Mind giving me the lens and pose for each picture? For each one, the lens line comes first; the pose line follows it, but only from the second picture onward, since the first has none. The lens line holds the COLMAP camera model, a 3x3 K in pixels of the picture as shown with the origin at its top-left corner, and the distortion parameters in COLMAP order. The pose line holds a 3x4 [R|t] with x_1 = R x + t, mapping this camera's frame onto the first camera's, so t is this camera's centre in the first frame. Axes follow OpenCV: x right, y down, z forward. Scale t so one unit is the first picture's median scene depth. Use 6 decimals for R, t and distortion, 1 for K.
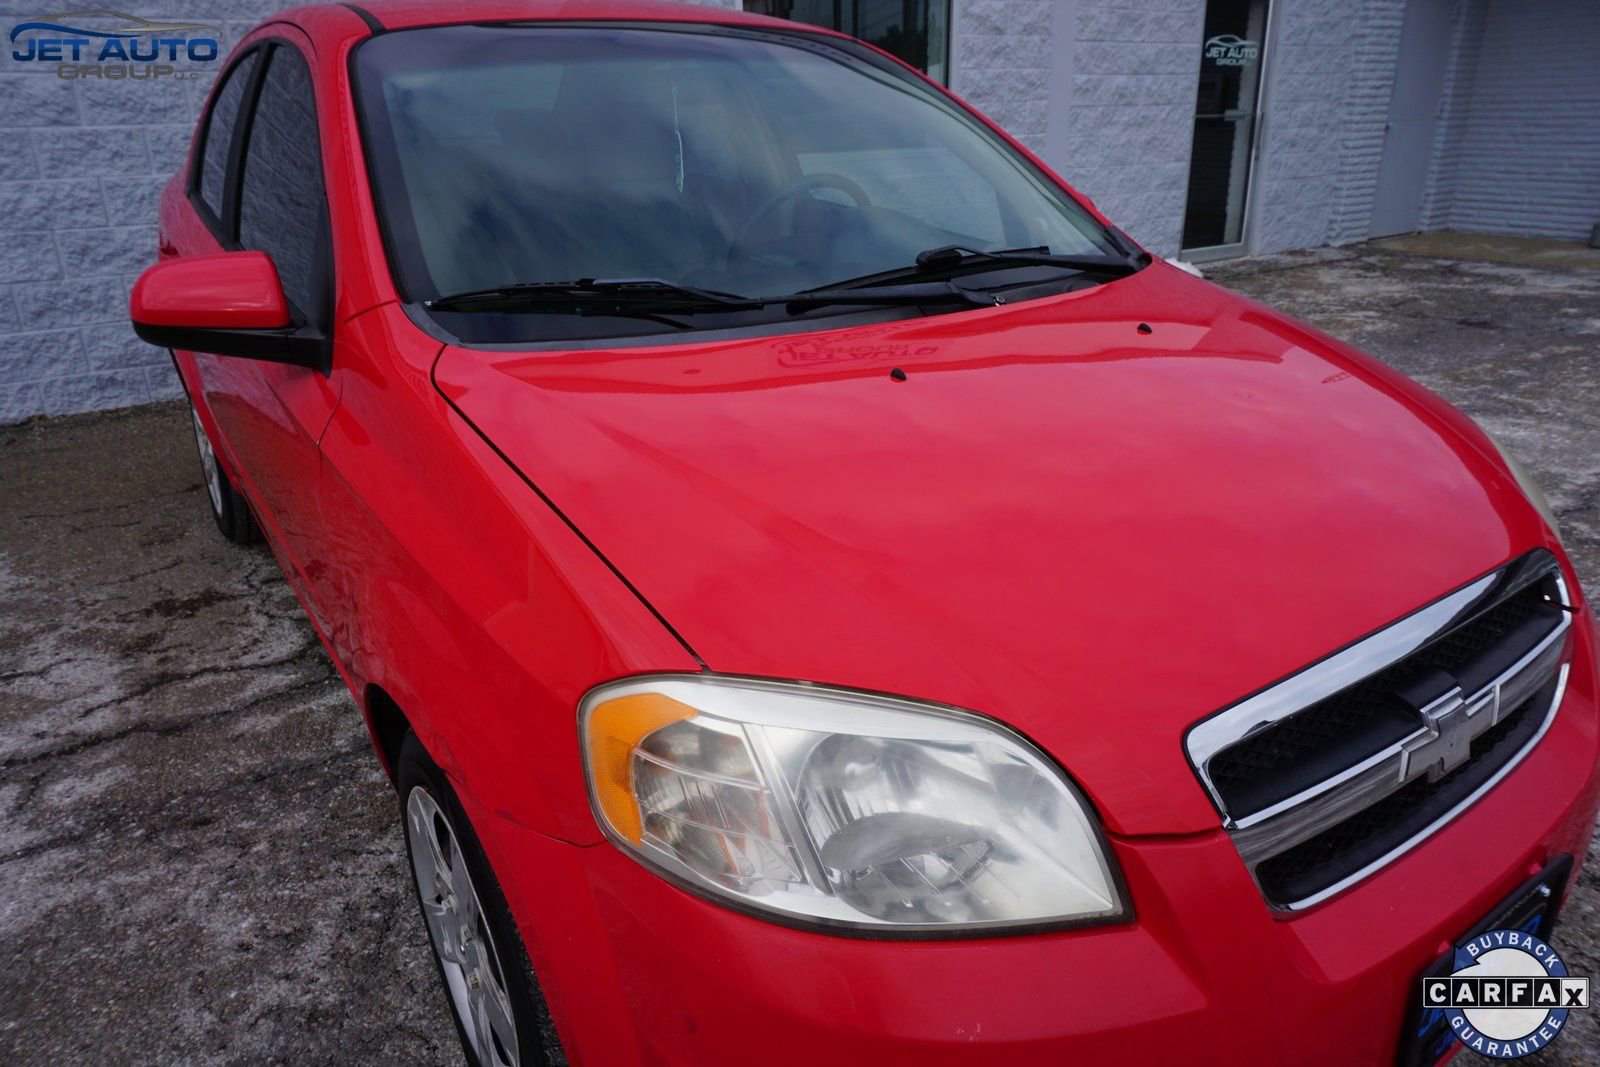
lens RADIAL K [[1068.7, 0, 797.8], [0, 1068.7, 534.1], [0, 0, 1]] dist [-0.044135, 0.031222]
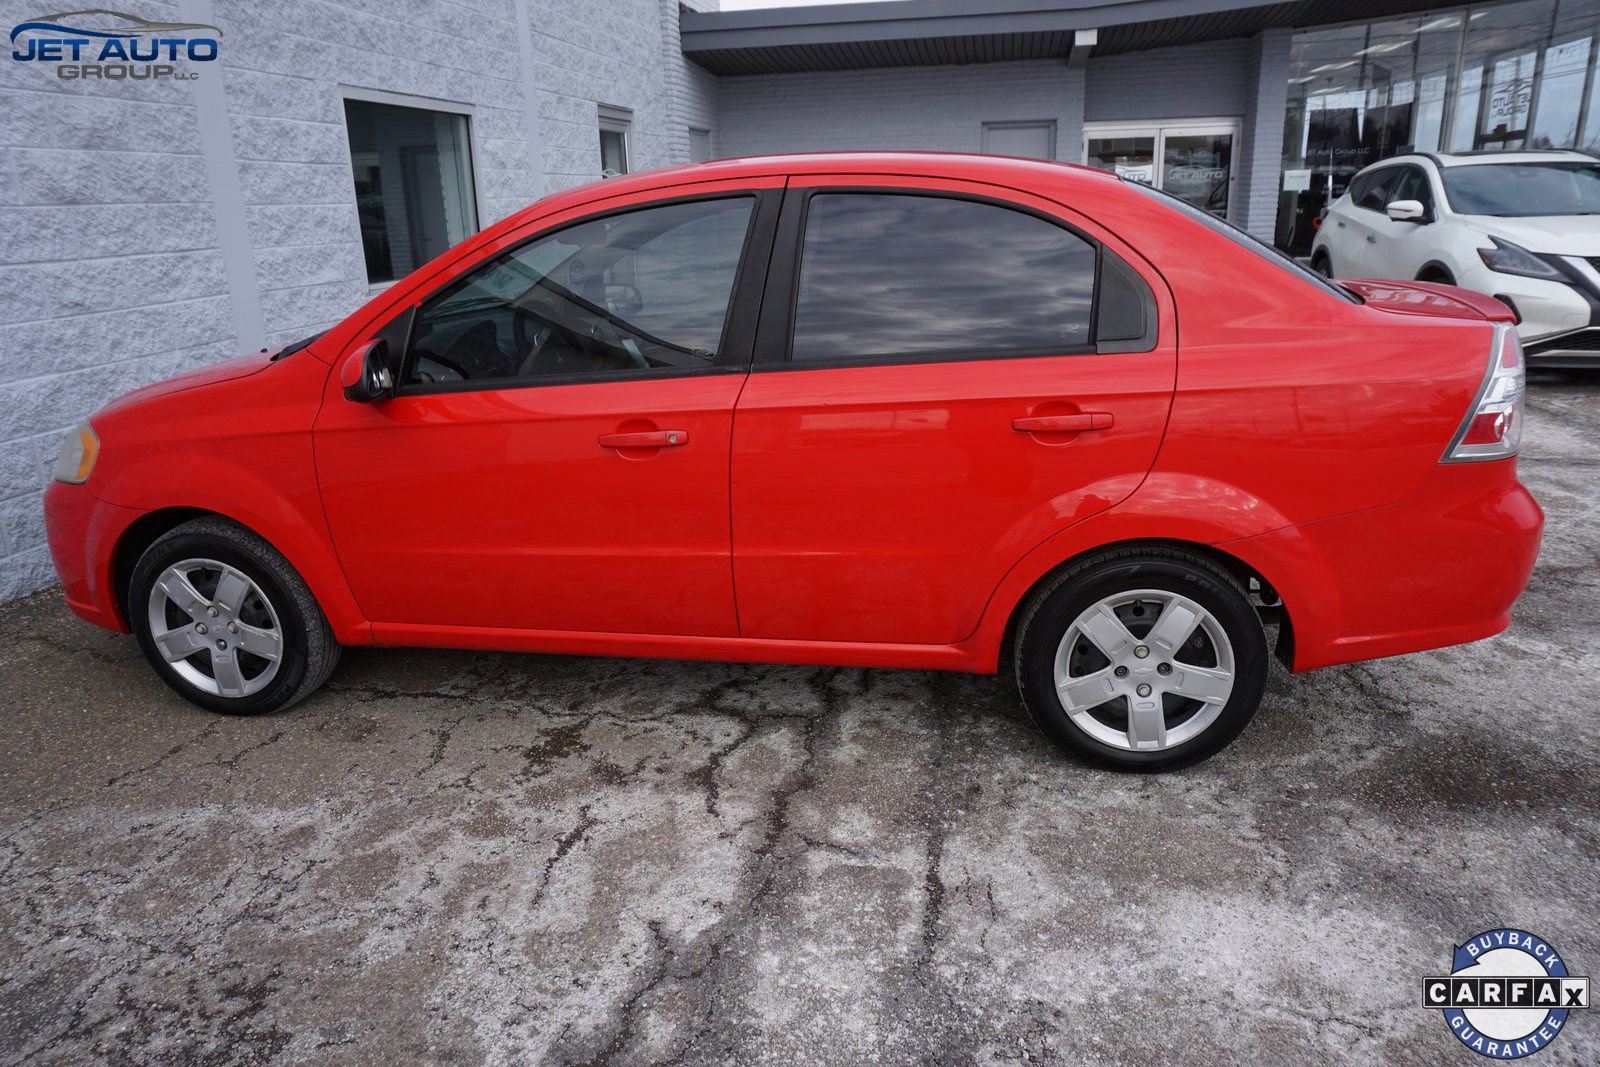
lens RADIAL K [[1068.7, 0, 810.6], [0, 1068.7, 530.2], [0, 0, 1]] dist [-0.044135, 0.031222]
pose [[0.681137, -0.217494, 0.699106, -1.052134], [0.287508, 0.957613, 0.017799, -0.071312], [-0.673344, 0.188875, 0.714797, 0.113231]]
